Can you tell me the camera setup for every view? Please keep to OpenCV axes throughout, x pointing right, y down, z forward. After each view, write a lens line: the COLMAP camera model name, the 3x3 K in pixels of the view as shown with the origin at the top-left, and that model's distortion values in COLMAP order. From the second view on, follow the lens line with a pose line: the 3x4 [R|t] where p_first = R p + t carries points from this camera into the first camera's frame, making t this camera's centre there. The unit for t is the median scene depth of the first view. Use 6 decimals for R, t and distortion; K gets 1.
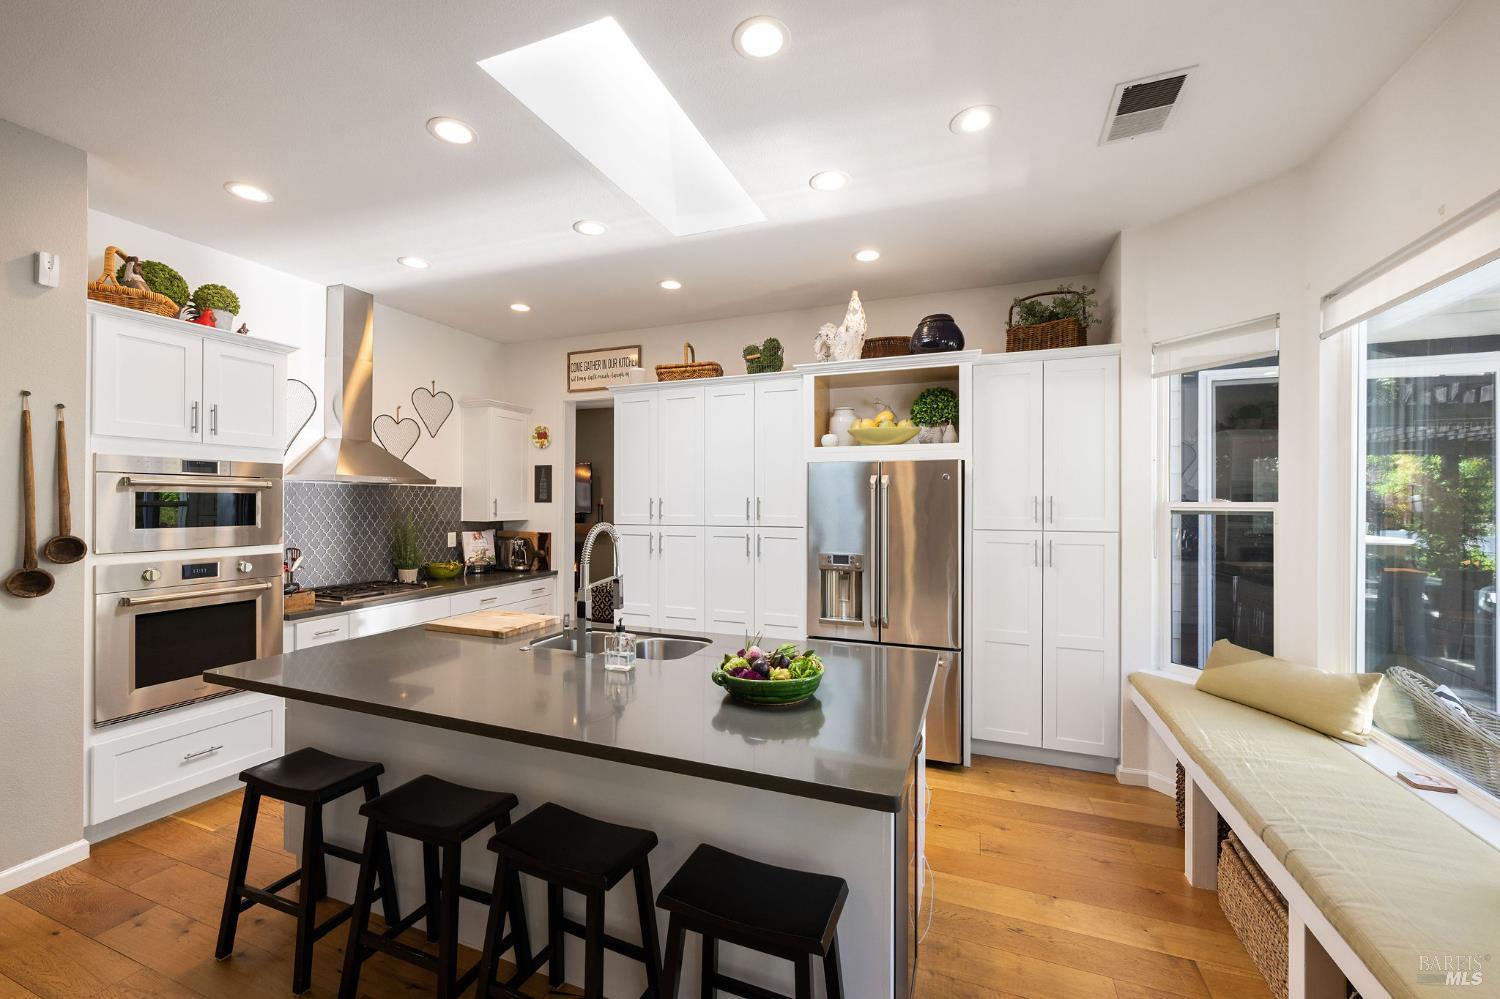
lens RADIAL K [[592.5, 0, 743.3], [0, 592.5, 500.5], [0, 0, 1]] dist [0.002158, 0.000892]
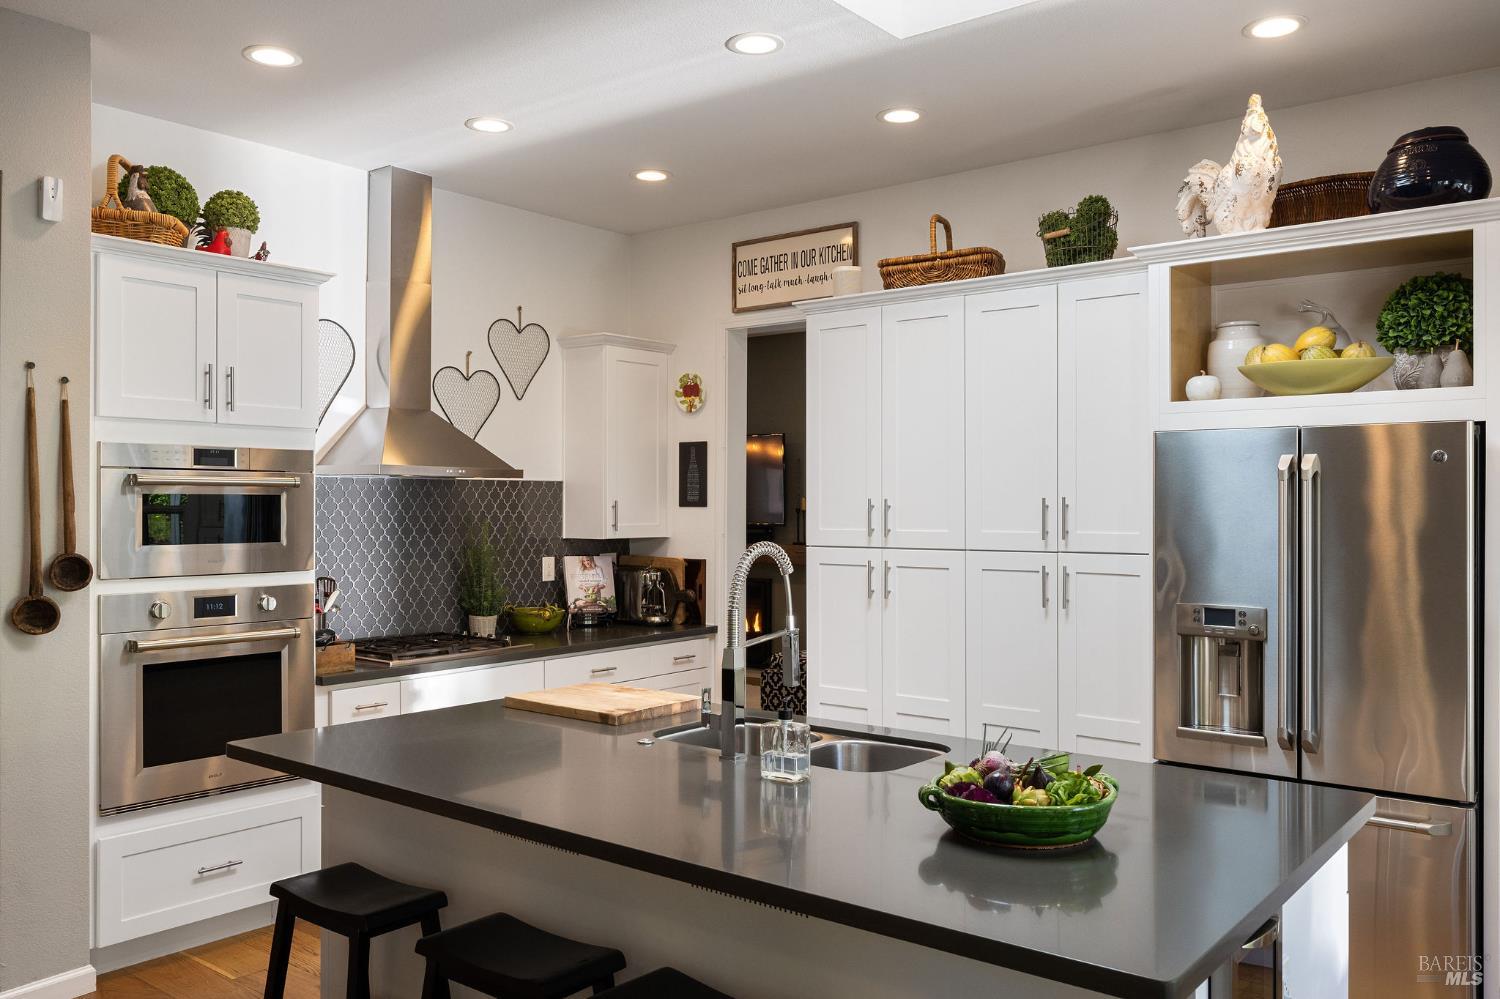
lens RADIAL K [[1172.0, 0, 751.1], [0, 1172.0, 503.7], [0, 0, 1]] dist [0.010820, -0.008723]
pose [[0.957151, -0.001731, -0.289584, 0.074200], [0.002396, 0.999995, 0.001941, -0.002819], [0.289580, -0.002552, 0.957151, -0.116008]]
